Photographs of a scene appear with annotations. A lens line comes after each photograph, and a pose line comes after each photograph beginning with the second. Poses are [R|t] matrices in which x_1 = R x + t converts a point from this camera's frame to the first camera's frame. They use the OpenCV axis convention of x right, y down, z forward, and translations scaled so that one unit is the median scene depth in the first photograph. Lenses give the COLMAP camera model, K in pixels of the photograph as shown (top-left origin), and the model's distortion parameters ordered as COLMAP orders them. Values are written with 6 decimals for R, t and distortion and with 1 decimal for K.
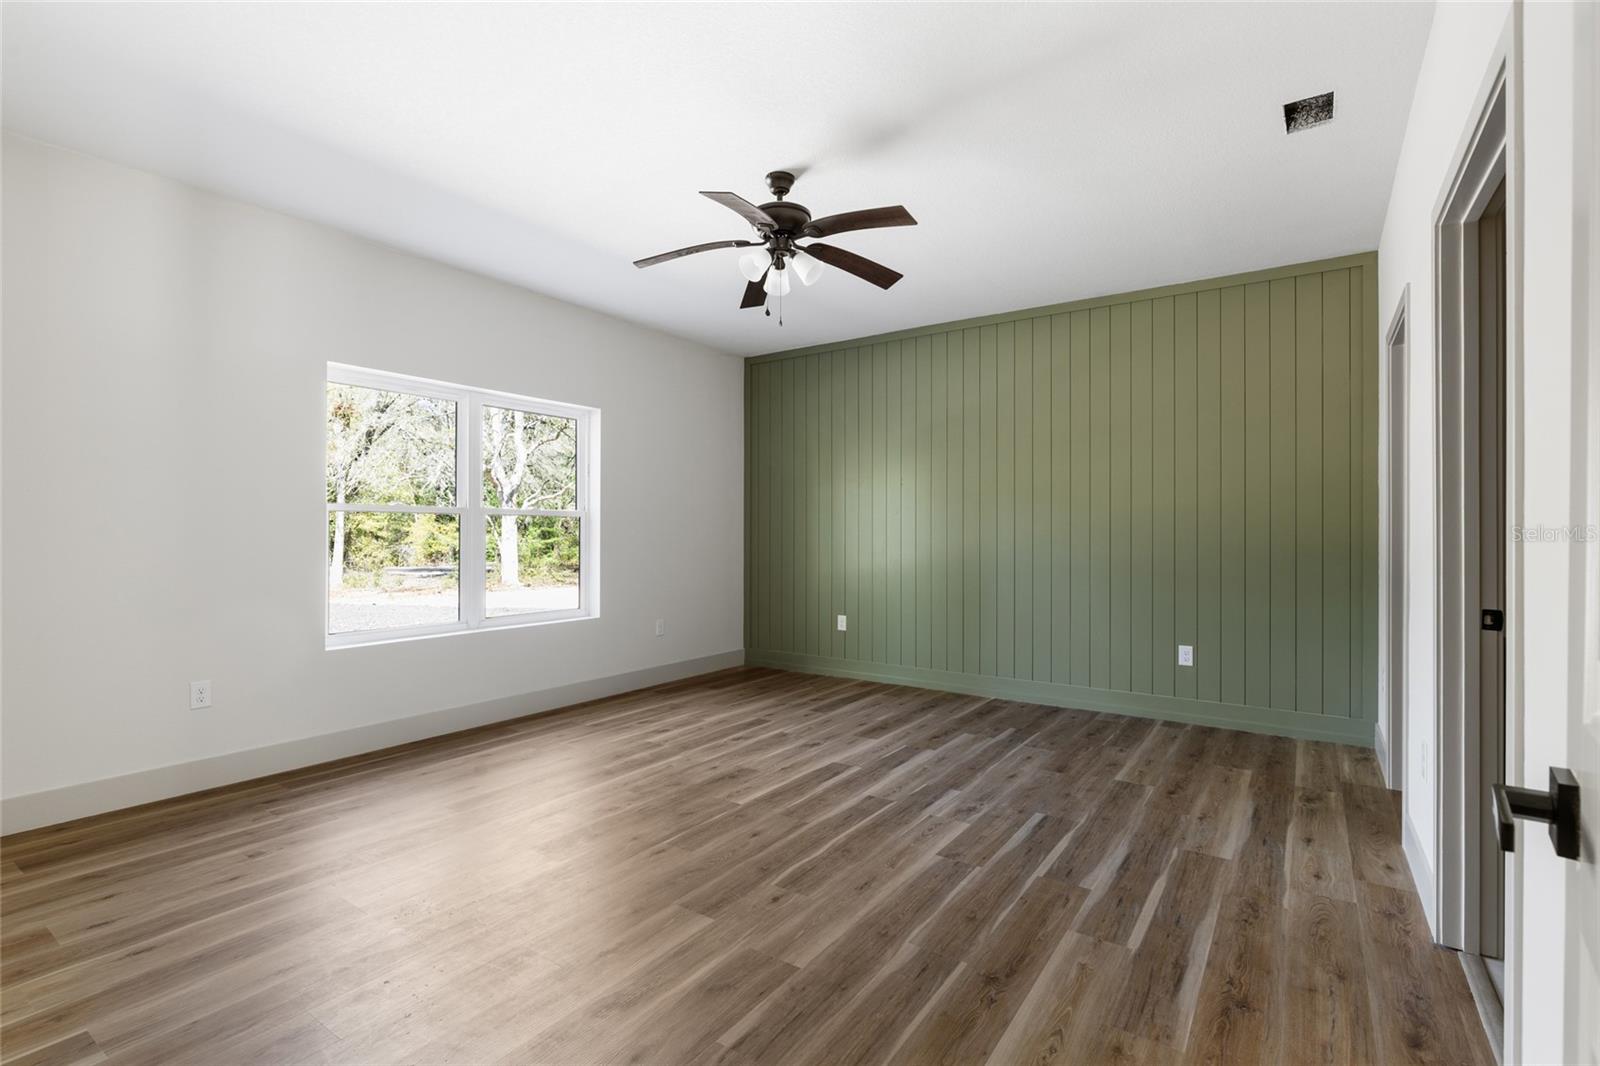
lens RADIAL K [[769.7, 0, 795.2], [0, 769.7, 540.8], [0, 0, 1]] dist [0.017004, 0.000158]
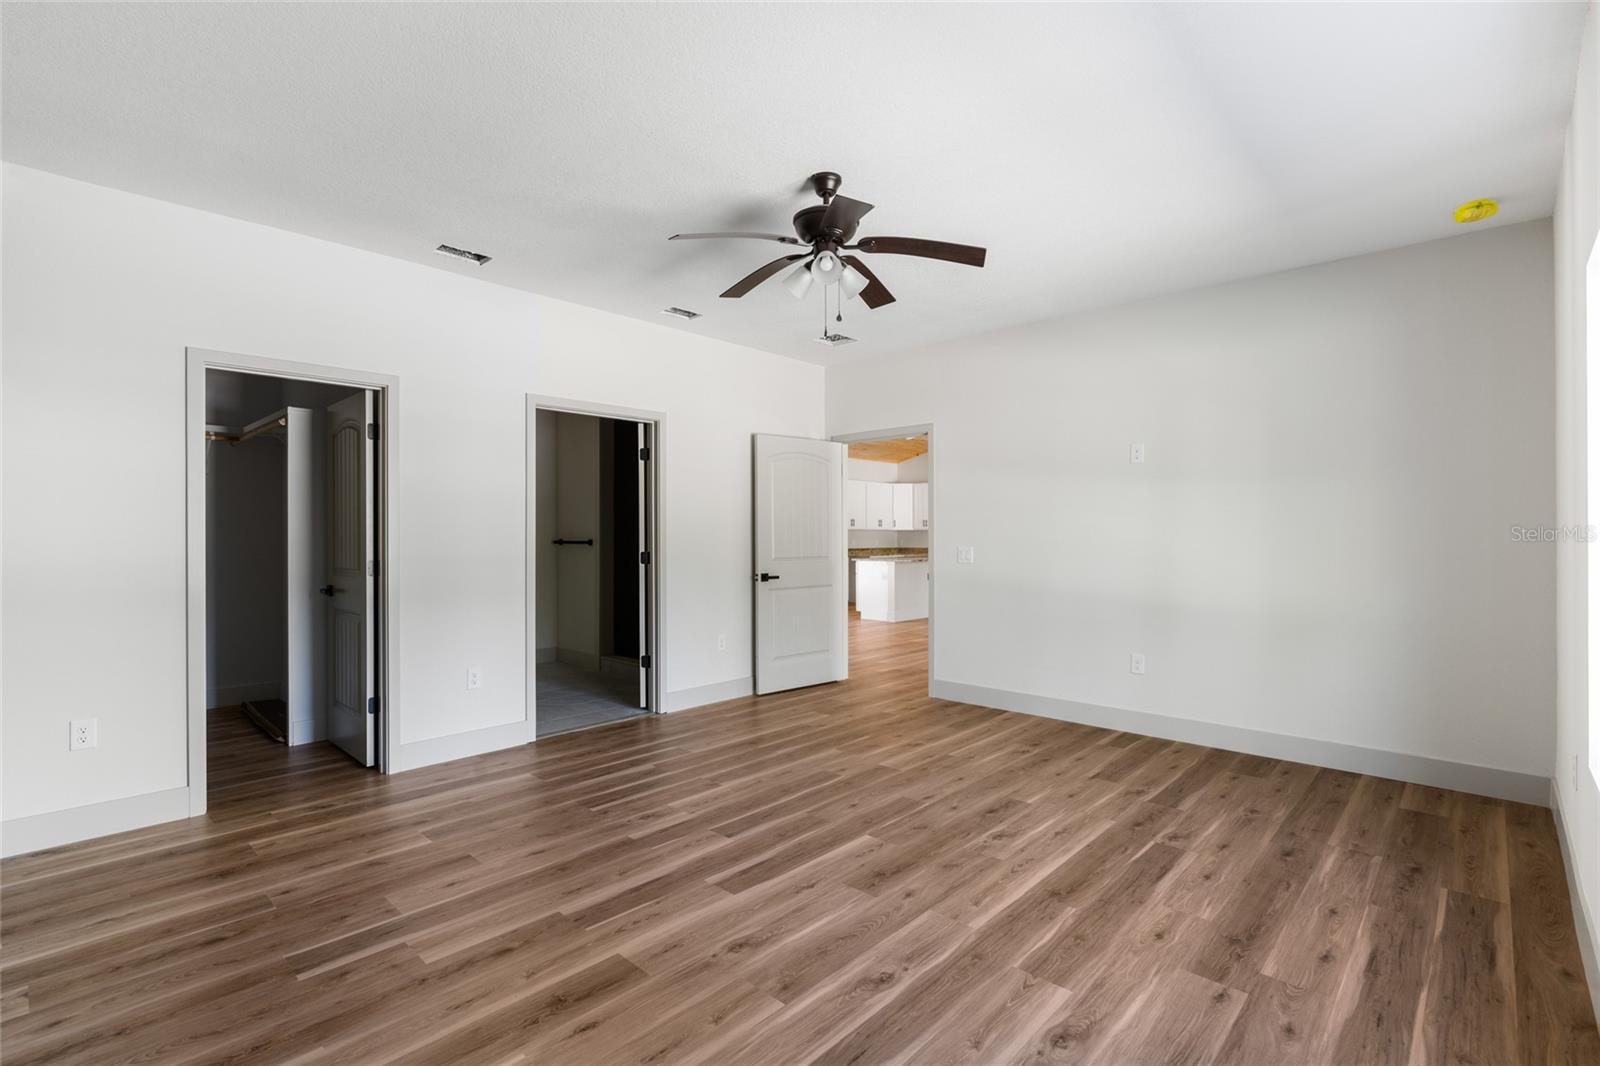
lens RADIAL K [[769.7, 0, 795.7], [0, 769.7, 523.8], [0, 0, 1]] dist [0.017004, 0.000158]
pose [[-0.990047, 0.000062, 0.140734, -0.121677], [-0.000423, 0.999994, -0.003420, -0.047316], [-0.140733, -0.003446, -0.990042, 2.037059]]
